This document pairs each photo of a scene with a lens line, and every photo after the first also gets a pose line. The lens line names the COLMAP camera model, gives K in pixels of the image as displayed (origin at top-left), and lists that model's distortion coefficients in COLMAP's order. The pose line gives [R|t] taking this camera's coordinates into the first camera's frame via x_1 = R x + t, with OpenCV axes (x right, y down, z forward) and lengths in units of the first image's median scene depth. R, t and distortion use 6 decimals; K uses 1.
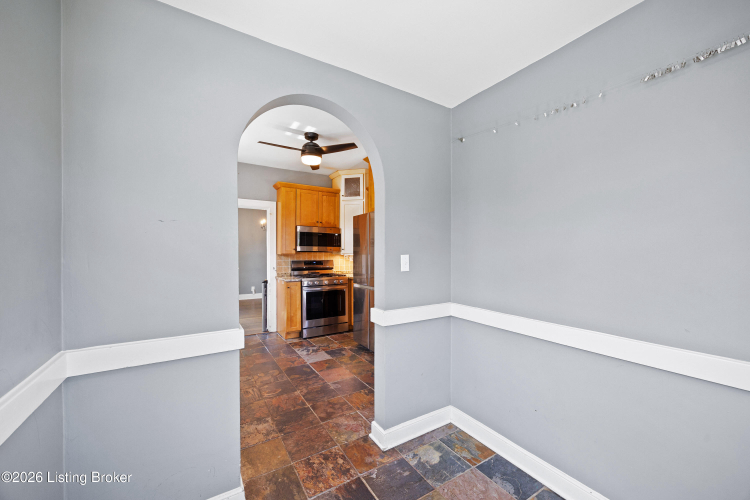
lens RADIAL K [[297.0, 0, 383.5], [0, 297.0, 253.2], [0, 0, 1]] dist [0.001200, 0.000050]
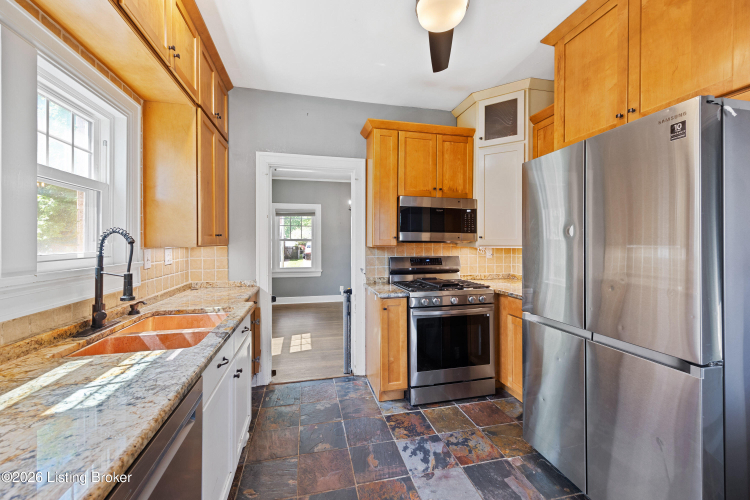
lens RADIAL K [[304.9, 0, 378.2], [0, 304.9, 242.9], [0, 0, 1]] dist [0.000638, -0.000012]
pose [[0.947345, 0.001494, -0.320211, -0.140884], [-0.002489, 0.999993, -0.002697, -0.001637], [0.320204, 0.003352, 0.947343, 0.429611]]
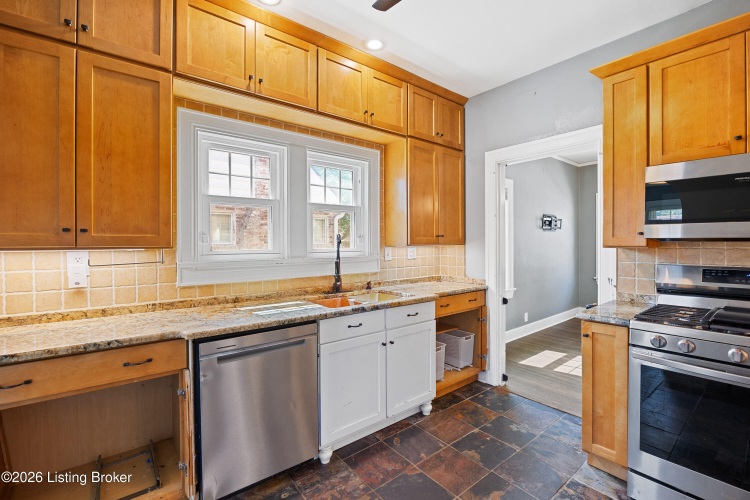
lens RADIAL K [[332.9, 0, 373.5], [0, 332.9, 244.7], [0, 0, 1]] dist [-0.000829, -0.000013]
pose [[0.102395, 0.008243, -0.994710, 0.069404], [0.000256, 0.999965, 0.008313, -0.003764], [0.994744, -0.001106, 0.102390, 0.620228]]
